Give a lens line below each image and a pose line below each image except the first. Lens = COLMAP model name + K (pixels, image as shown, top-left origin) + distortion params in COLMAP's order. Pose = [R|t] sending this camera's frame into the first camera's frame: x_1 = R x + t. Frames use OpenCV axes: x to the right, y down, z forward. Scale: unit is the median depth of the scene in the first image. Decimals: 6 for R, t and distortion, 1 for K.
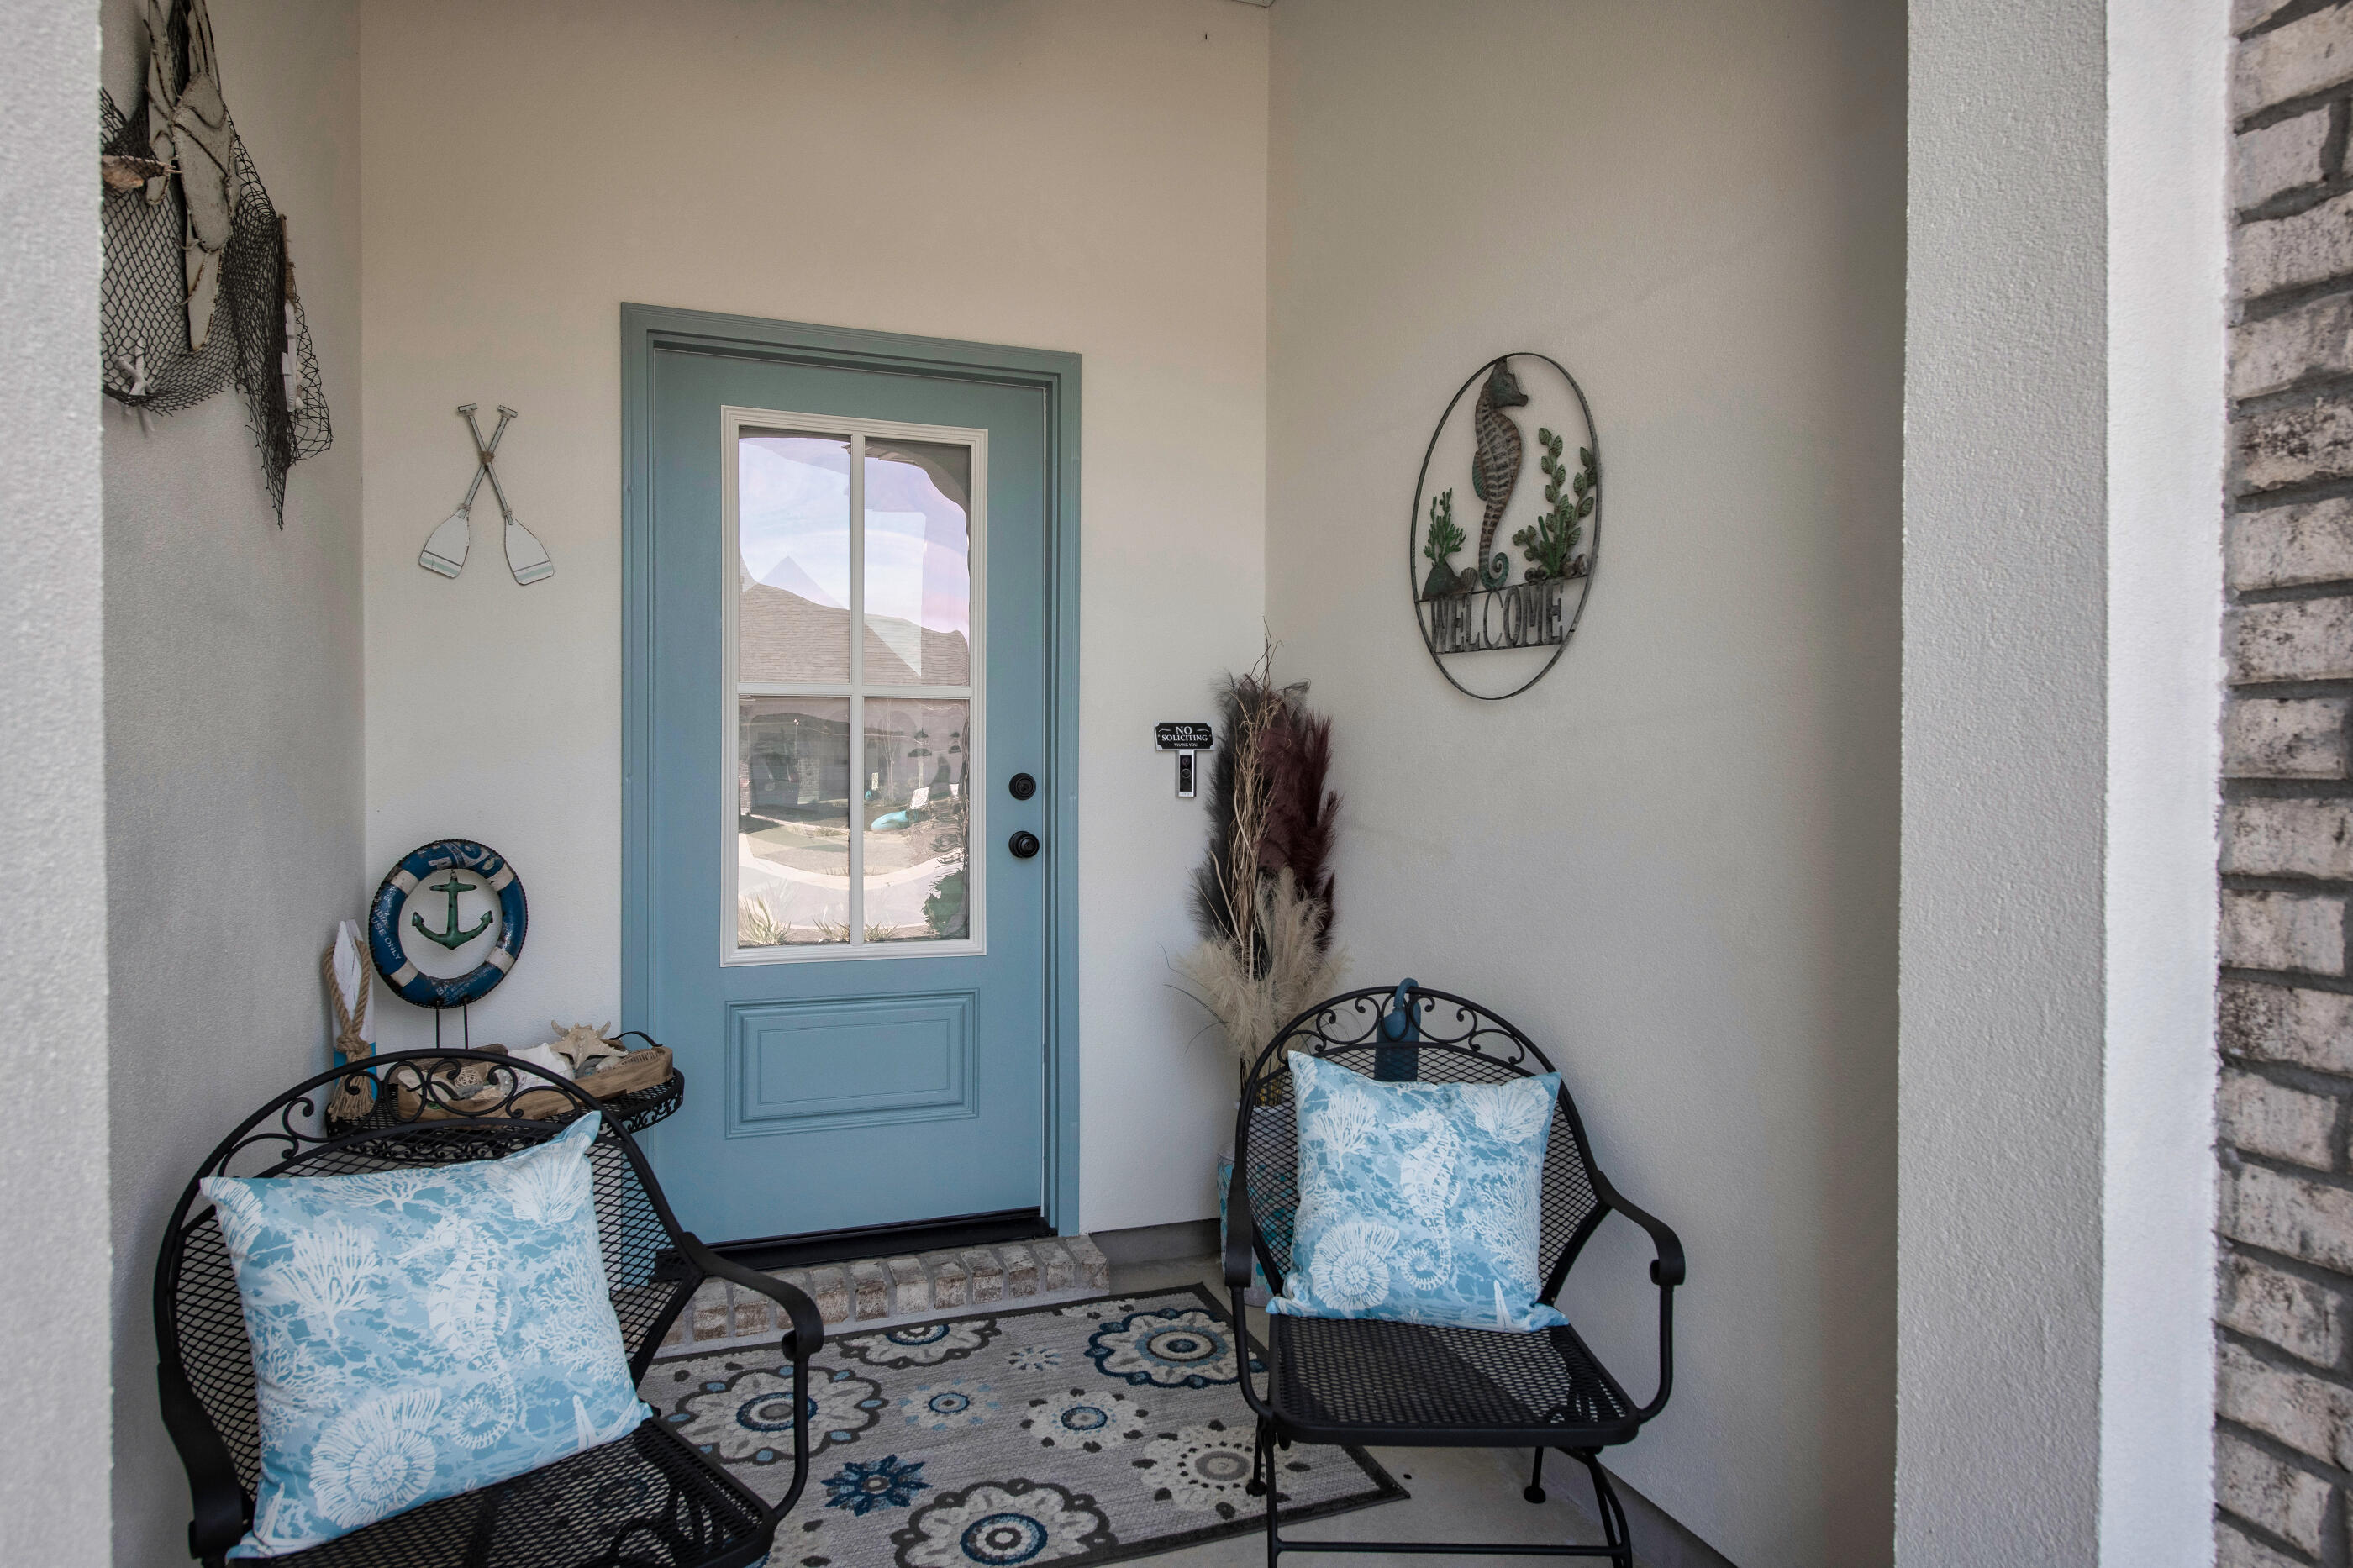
lens RADIAL K [[1425.8, 0, 1174.1], [0, 1425.8, 781.4], [0, 0, 1]] dist [0.000059, -0.000058]
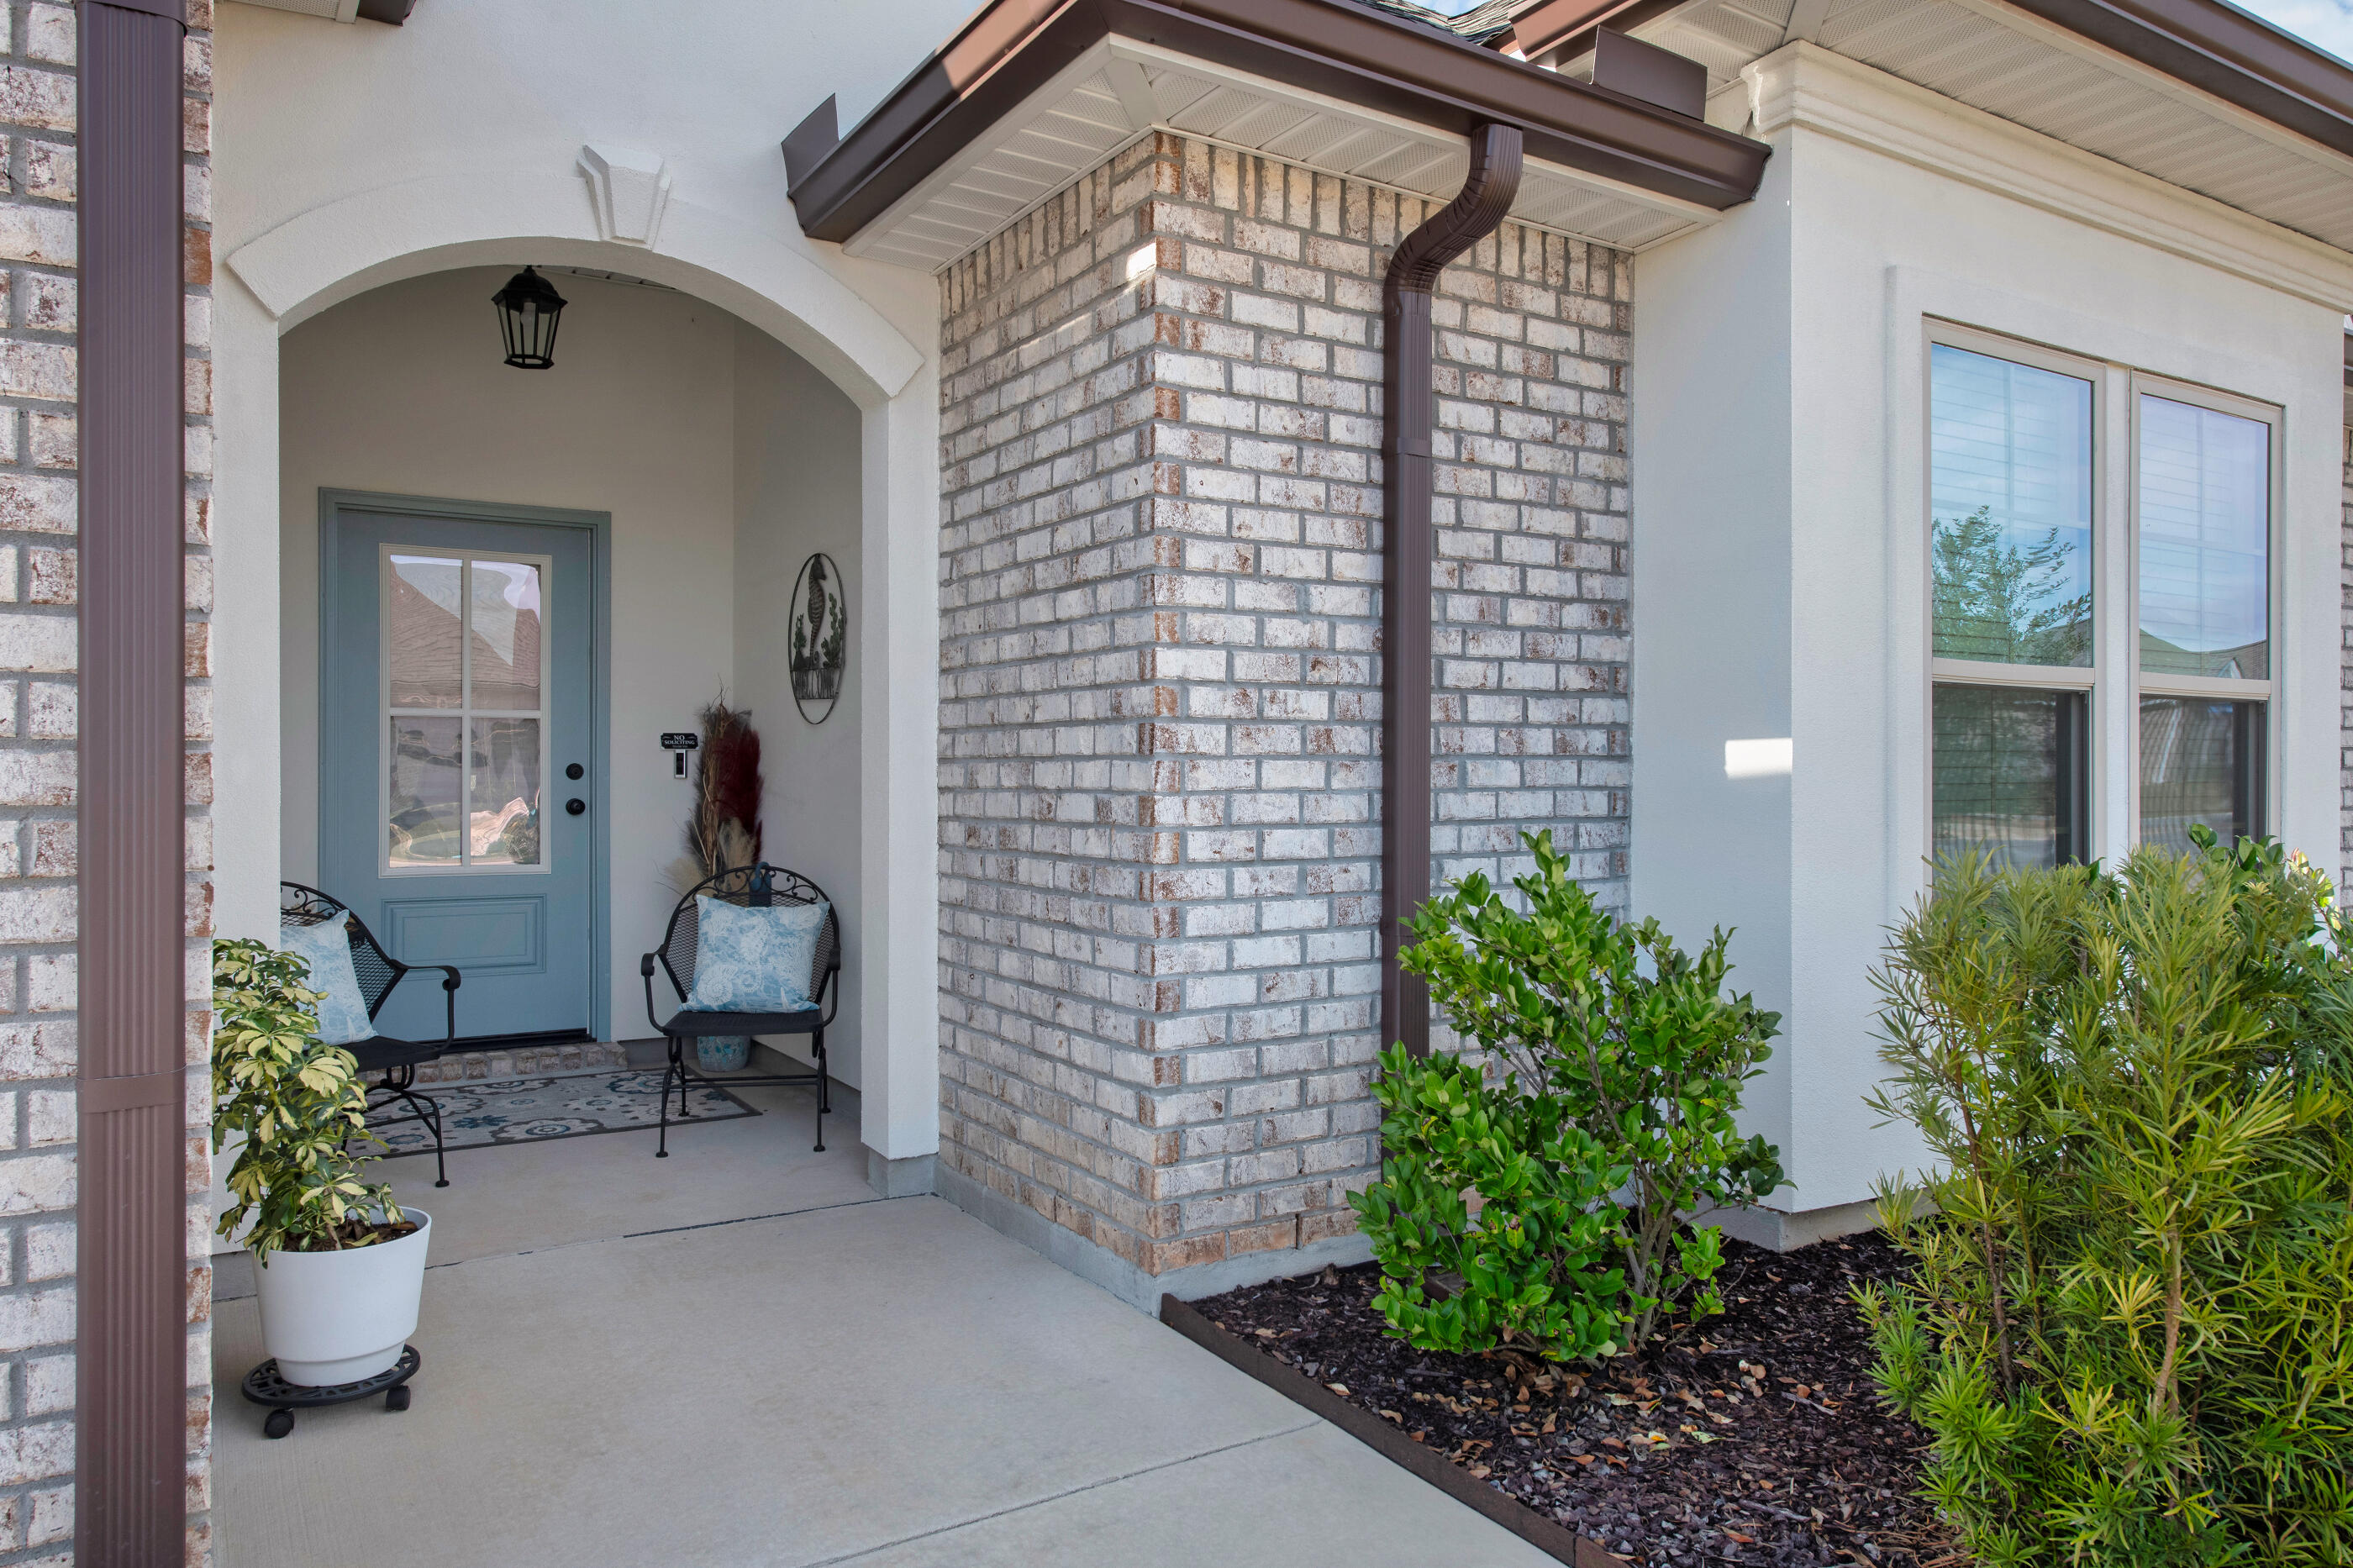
lens RADIAL K [[1556.3, 0, 1188.0], [0, 1556.3, 775.9], [0, 0, 1]] dist [0.007228, -0.000452]
pose [[0.974103, -0.001071, 0.226102, 0.225498], [0.002716, 0.999972, -0.006962, 0.029592], [-0.226088, 0.007396, 0.974079, -1.164413]]
